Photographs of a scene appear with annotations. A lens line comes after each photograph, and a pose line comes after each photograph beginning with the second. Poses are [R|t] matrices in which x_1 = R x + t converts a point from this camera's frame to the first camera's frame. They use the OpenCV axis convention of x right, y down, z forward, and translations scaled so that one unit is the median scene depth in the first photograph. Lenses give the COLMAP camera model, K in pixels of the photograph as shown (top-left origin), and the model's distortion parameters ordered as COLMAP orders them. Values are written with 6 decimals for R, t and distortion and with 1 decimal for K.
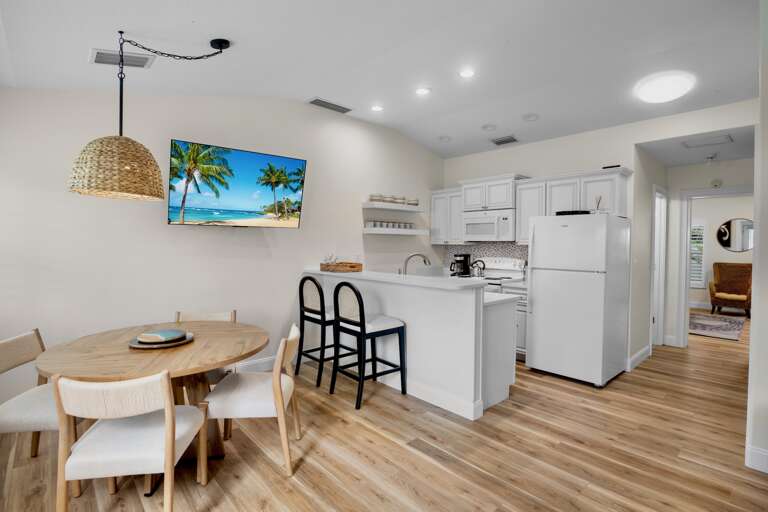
lens RADIAL K [[369.8, 0, 385.1], [0, 369.8, 252.4], [0, 0, 1]] dist [-0.017108, -0.000254]
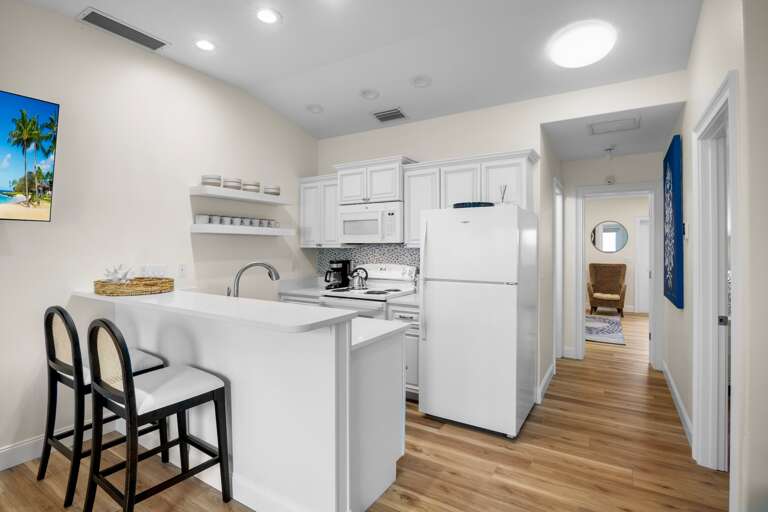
lens RADIAL K [[369.8, 0, 385.2], [0, 369.8, 253.8], [0, 0, 1]] dist [-0.017108, -0.000254]
pose [[0.961058, -0.010965, 0.276127, 0.134730], [0.012477, 0.999915, -0.003717, -0.007037], [-0.276063, 0.007017, 0.961114, 0.355507]]
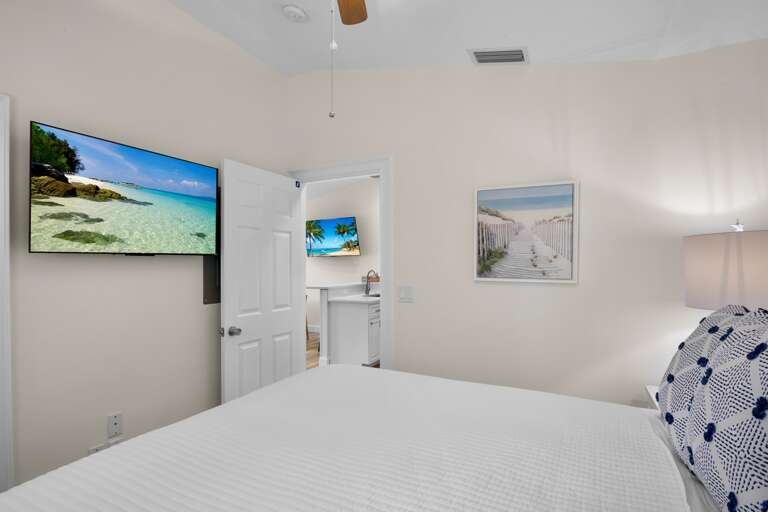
lens RADIAL K [[369.8, 0, 386.5], [0, 369.8, 259.8], [0, 0, 1]] dist [-0.017108, -0.000254]
pose [[0.370698, -0.004613, -0.928742, 1.456871], [0.003496, 0.999988, -0.003571, -0.039295], [0.928747, -0.001923, 0.370710, 0.487401]]
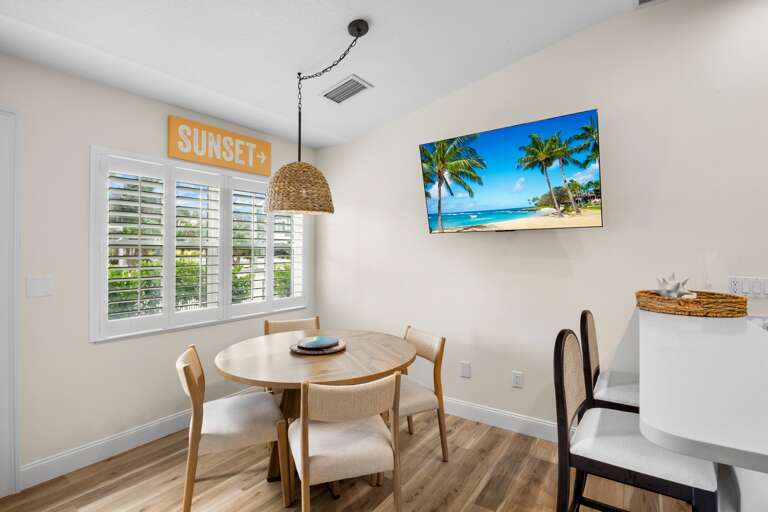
lens RADIAL K [[369.8, 0, 385.0], [0, 369.8, 255.2], [0, 0, 1]] dist [-0.017108, -0.000254]
pose [[0.230484, 0.011040, -0.973013, 0.265905], [-0.011745, 0.999894, 0.008563, -0.021179], [0.973005, 0.009454, 0.230589, 0.544063]]
